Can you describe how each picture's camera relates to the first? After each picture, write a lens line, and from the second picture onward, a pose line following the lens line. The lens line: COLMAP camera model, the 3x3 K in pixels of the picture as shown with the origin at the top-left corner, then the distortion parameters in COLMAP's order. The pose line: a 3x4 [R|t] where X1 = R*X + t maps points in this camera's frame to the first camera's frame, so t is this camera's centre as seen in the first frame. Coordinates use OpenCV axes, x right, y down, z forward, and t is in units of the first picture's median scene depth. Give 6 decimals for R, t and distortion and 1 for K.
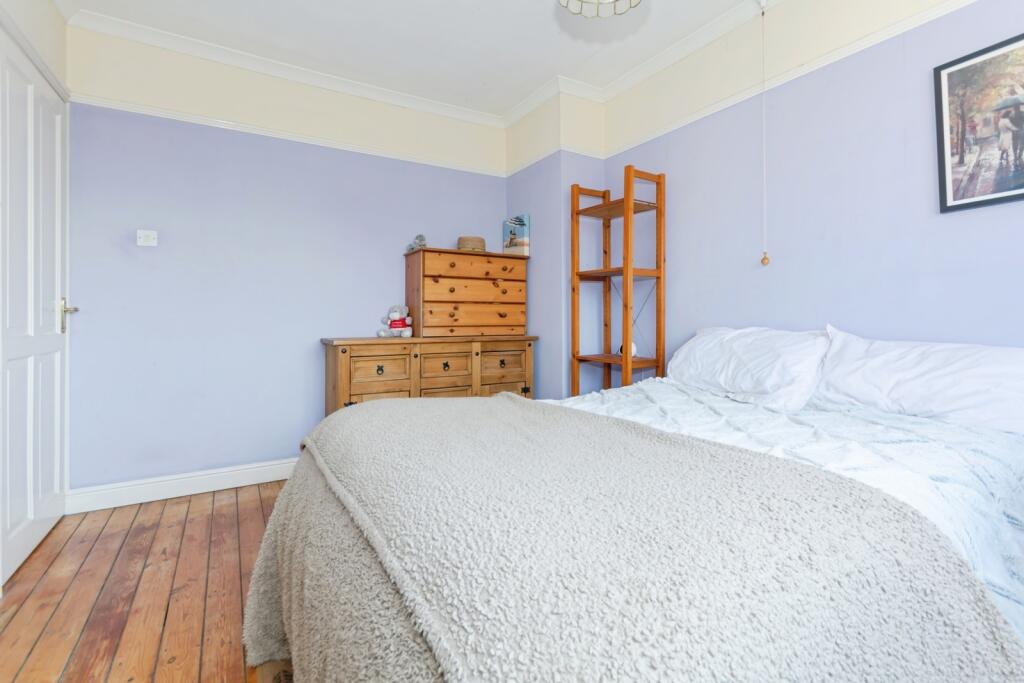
lens RADIAL K [[463.2, 0, 514.6], [0, 463.2, 316.2], [0, 0, 1]] dist [-0.000177, 0.000053]
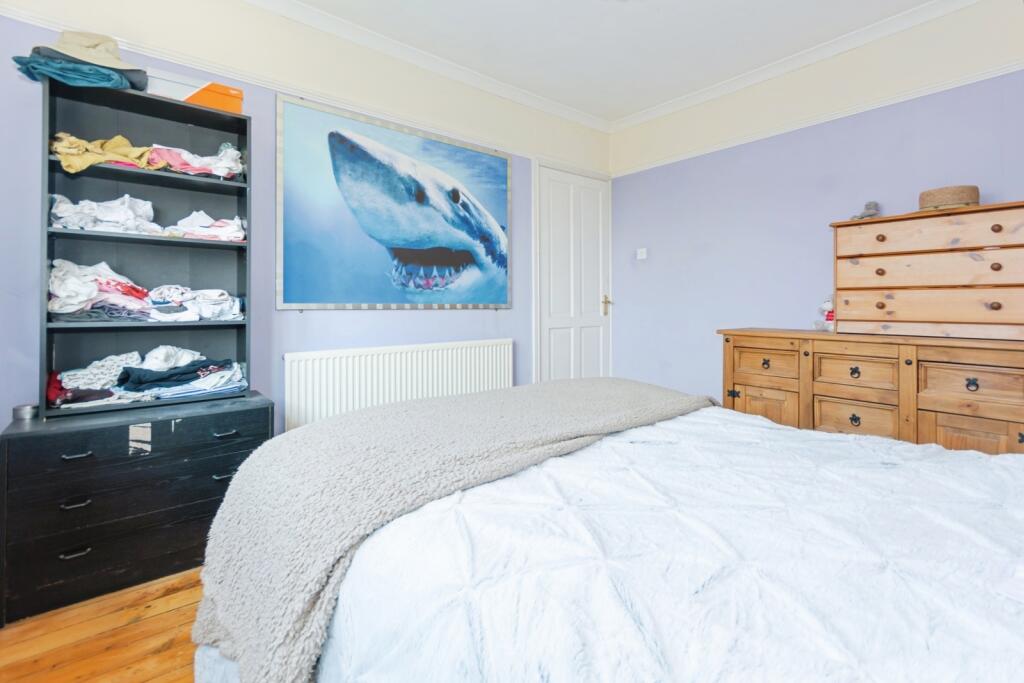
lens RADIAL K [[463.2, 0, 514.6], [0, 463.2, 316.2], [0, 0, 1]] dist [-0.000177, 0.000053]
pose [[0.138328, 0.024609, -0.990081, 0.515273], [-0.000370, 0.999692, 0.024796, -0.004162], [0.990386, -0.003063, 0.138295, 0.320079]]
